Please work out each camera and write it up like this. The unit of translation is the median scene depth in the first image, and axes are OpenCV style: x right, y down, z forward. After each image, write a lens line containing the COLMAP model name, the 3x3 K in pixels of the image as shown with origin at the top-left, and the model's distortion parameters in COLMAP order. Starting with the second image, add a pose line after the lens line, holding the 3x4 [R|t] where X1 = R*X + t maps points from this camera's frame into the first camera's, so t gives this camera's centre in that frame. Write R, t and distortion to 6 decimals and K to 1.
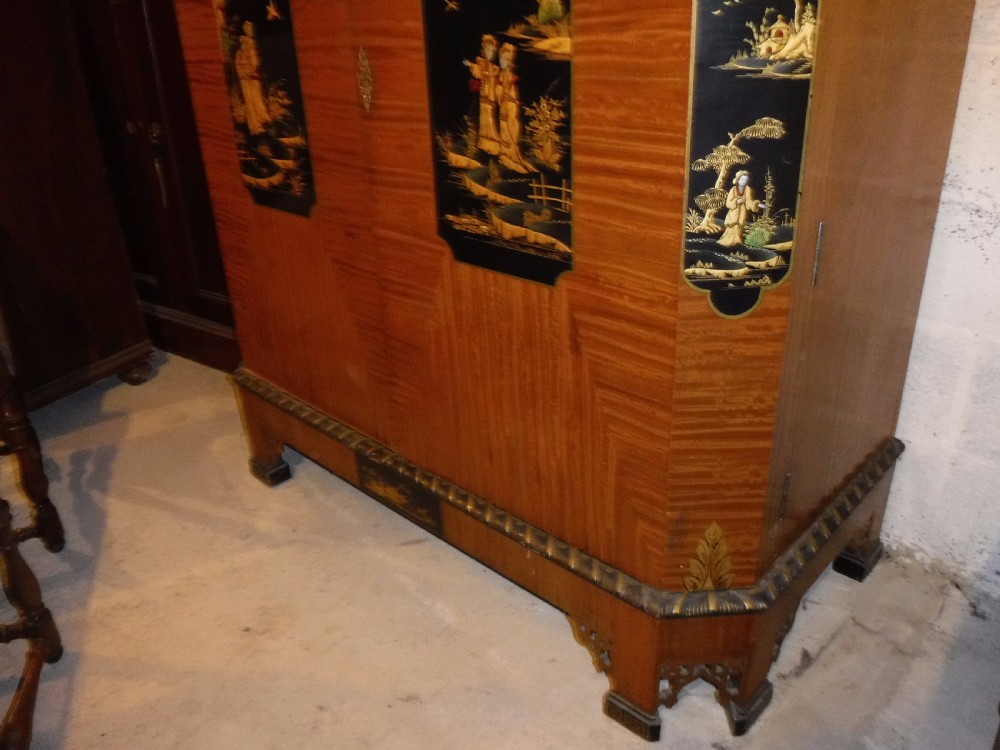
lens RADIAL K [[823.3, 0, 502.2], [0, 823.3, 361.5], [0, 0, 1]] dist [-0.088983, 0.027480]
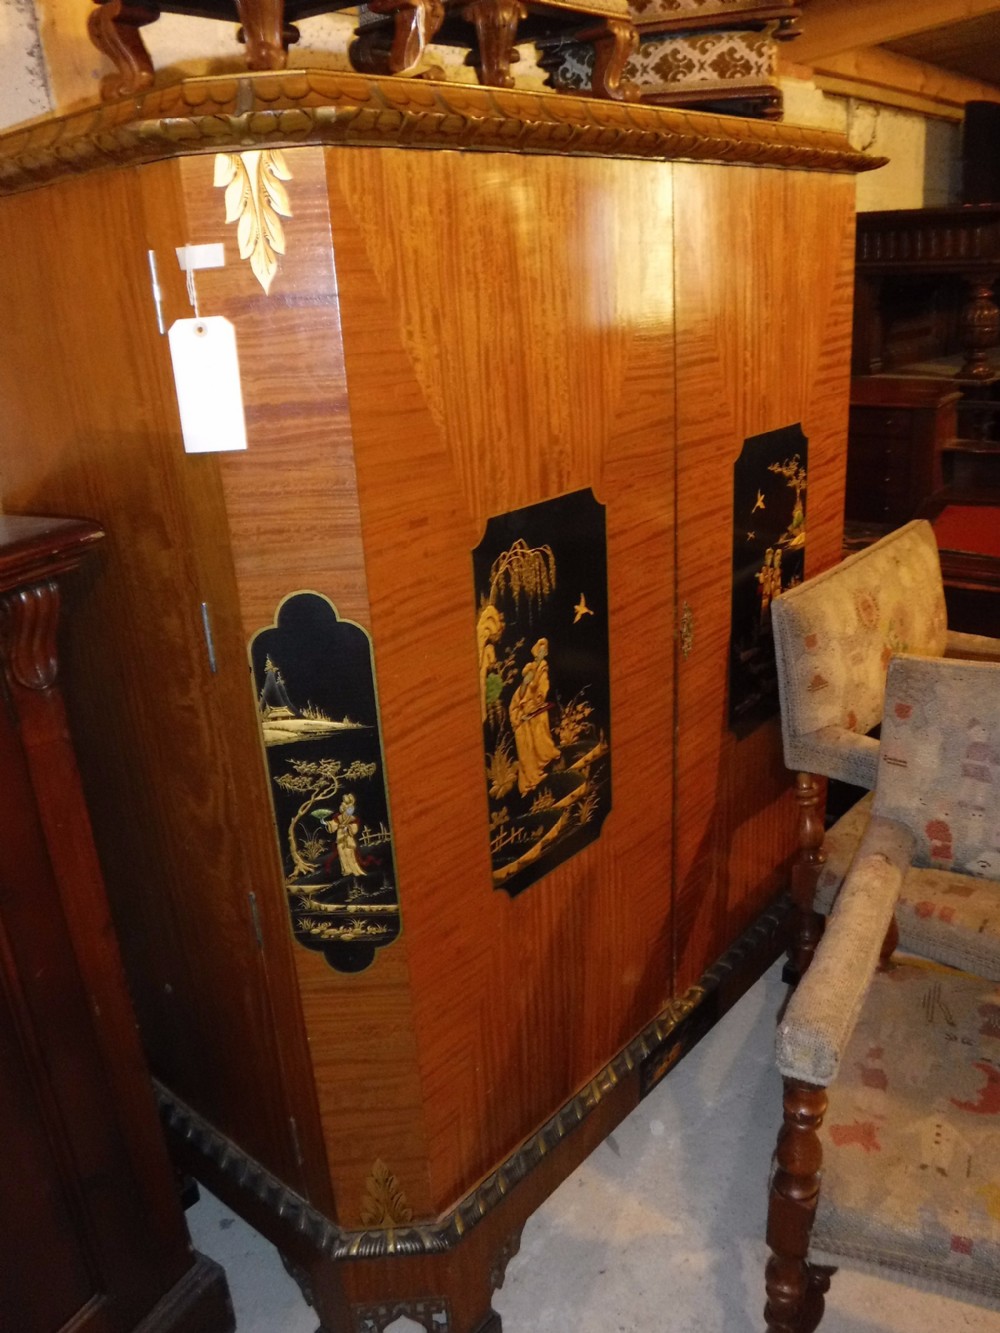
lens RADIAL K [[1097.4, 0, 509.4], [0, 1097.4, 657.4], [0, 0, 1]] dist [-0.088983, 0.027480]
pose [[-0.073442, -0.306274, 0.949106, -1.329429], [0.470490, 0.828477, 0.303753, -0.767025], [-0.879344, 0.468853, 0.083253, 1.011764]]
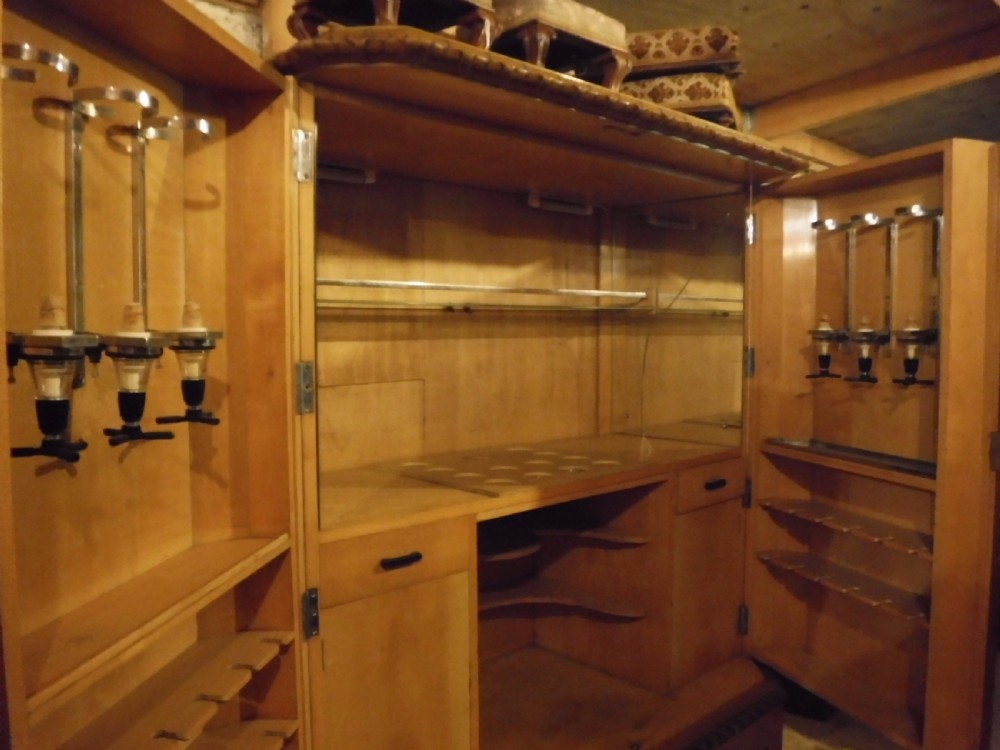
lens RADIAL K [[823.3, 0, 501.6], [0, 823.3, 370.5], [0, 0, 1]] dist [-0.088983, 0.027480]
pose [[0.035726, -0.007680, 0.999332, -1.418451], [0.424150, 0.905555, -0.008204, -0.535761], [-0.904887, 0.424160, 0.035609, 1.040979]]
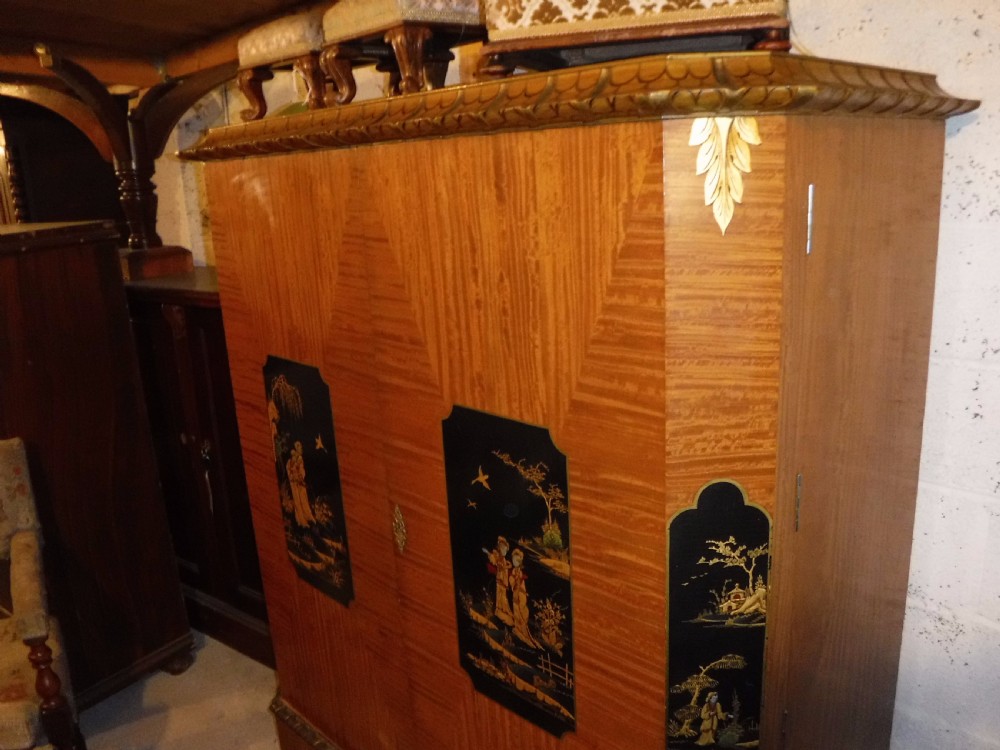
lens RADIAL K [[823.3, 0, 480.9], [0, 823.3, 375.4], [0, 0, 1]] dist [-0.088983, 0.027480]
pose [[0.998829, -0.007141, -0.047849, 0.008407], [-0.001407, 0.984342, -0.176265, -0.328130], [0.048359, 0.176126, 0.983179, -0.189459]]
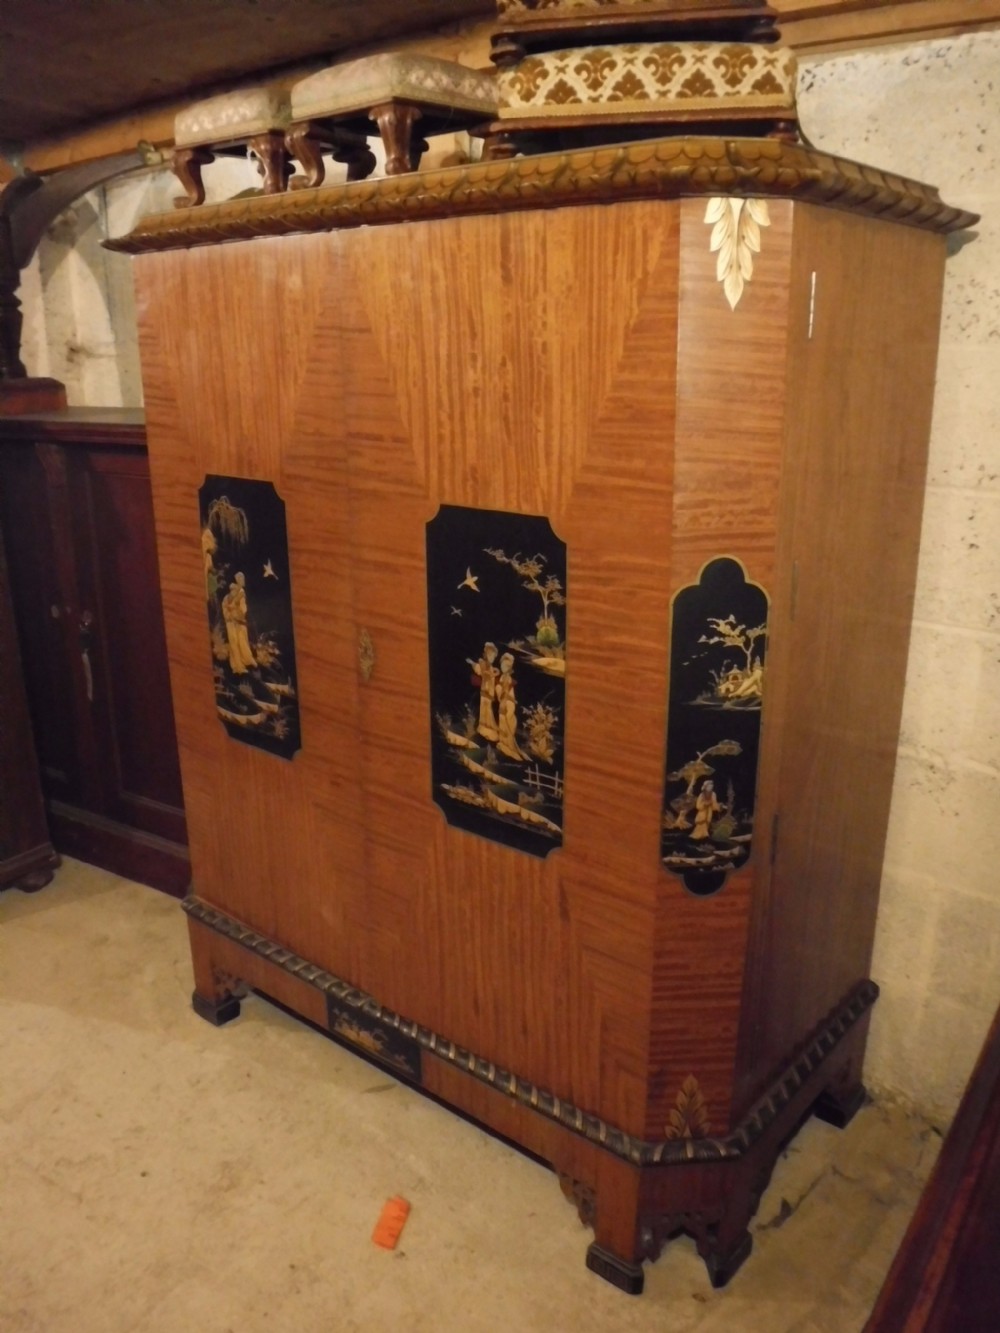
lens RADIAL K [[1097.4, 0, 466.0], [0, 1097.4, 644.9], [0, 0, 1]] dist [-0.088983, 0.027480]
pose [[0.998681, 0.014013, 0.049395, -0.099983], [-0.006197, 0.987902, -0.154958, -0.121490], [-0.050969, 0.154448, 0.986685, -0.415558]]
